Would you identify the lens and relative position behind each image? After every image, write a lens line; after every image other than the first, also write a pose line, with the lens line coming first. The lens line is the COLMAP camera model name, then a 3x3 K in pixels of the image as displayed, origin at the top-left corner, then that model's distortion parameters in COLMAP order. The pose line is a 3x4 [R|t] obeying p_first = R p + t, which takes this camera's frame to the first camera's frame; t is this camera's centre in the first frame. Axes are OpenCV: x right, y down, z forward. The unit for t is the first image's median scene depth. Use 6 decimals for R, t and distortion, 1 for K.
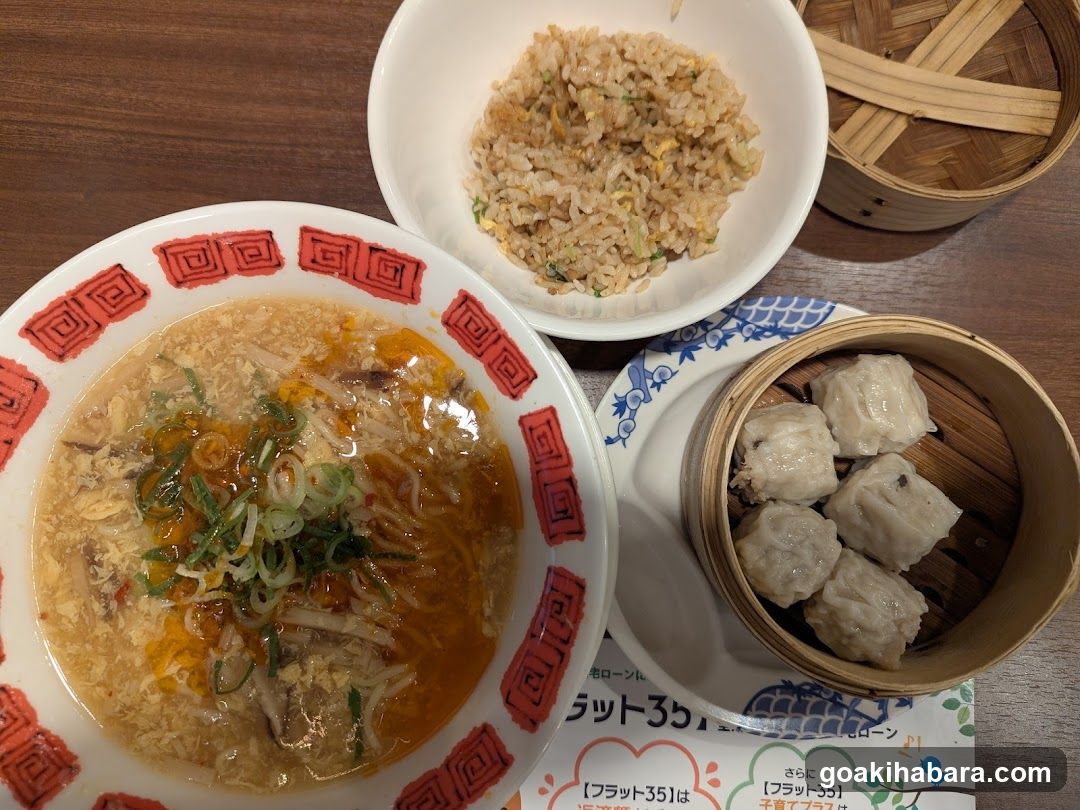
lens RADIAL K [[777.6, 0, 545.6], [0, 777.6, 401.2], [0, 0, 1]] dist [0.002832, -0.015629]
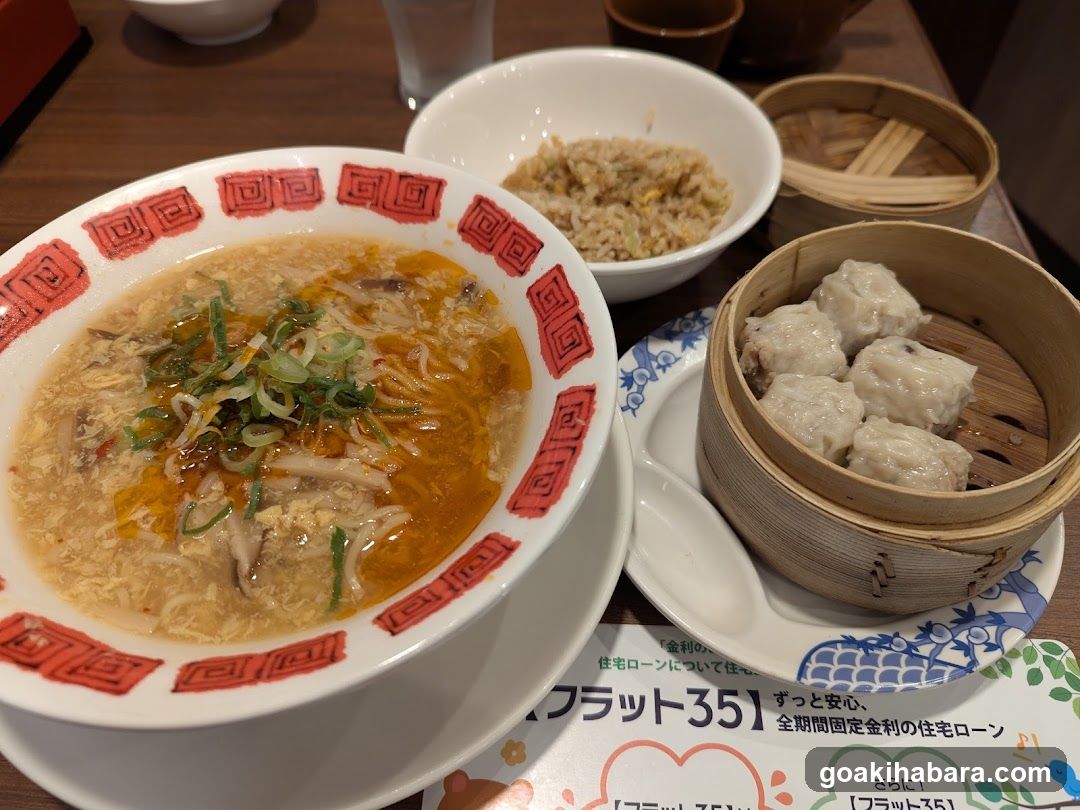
lens RADIAL K [[797.1, 0, 551.6], [0, 797.1, 407.1], [0, 0, 1]] dist [-0.008018, -0.001892]
pose [[0.999757, -0.021900, -0.002681, -0.001263], [0.017146, 0.847657, -0.530268, 0.720442], [0.013886, 0.530093, 0.847826, 0.165069]]
